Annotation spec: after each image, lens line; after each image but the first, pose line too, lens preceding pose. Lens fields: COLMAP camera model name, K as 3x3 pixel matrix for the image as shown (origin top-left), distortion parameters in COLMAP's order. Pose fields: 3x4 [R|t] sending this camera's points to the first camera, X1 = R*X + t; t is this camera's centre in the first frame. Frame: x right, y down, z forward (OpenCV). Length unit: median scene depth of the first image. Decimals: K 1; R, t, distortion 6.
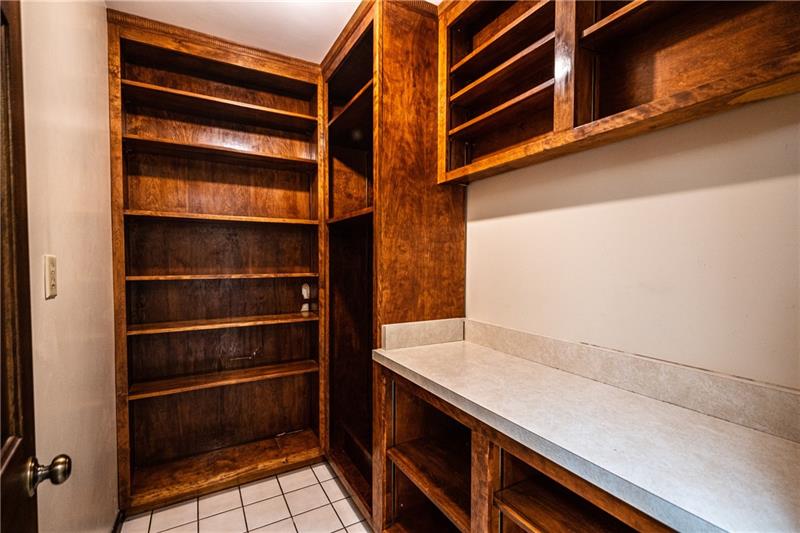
lens RADIAL K [[365.1, 0, 401.1], [0, 365.1, 269.8], [0, 0, 1]] dist [-0.002395, -0.000117]
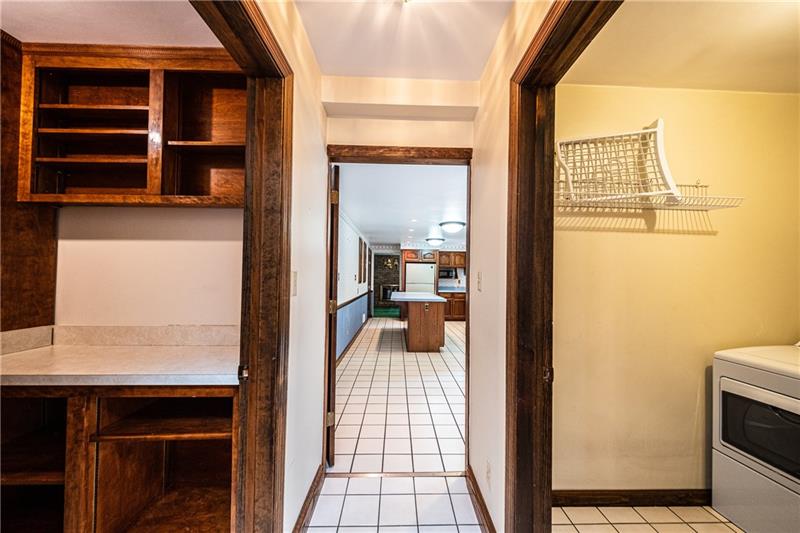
lens RADIAL K [[290.1, 0, 399.8], [0, 290.1, 272.2], [0, 0, 1]] dist [0.005397, -0.000302]
pose [[0.484914, 0.015550, 0.874424, -0.107008], [0.016044, 0.999515, -0.026672, 0.012403], [-0.874415, 0.026963, 0.484430, -0.401822]]
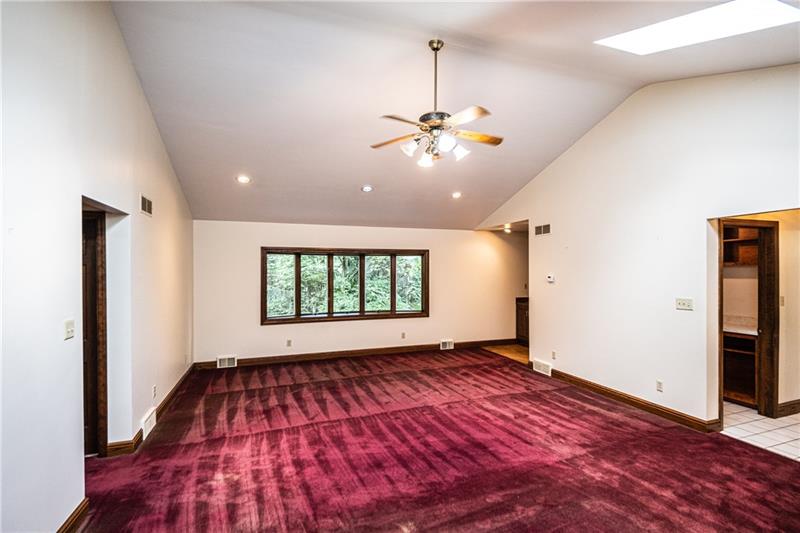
lens RADIAL K [[382.4, 0, 400.0], [0, 382.4, 268.3], [0, 0, 1]] dist [0.003976, -0.000411]
pose [[0.983211, -0.003630, -0.182438, -1.592241], [-0.000769, 0.999711, -0.024039, -0.132598], [0.182472, 0.023775, 0.982924, -2.735176]]
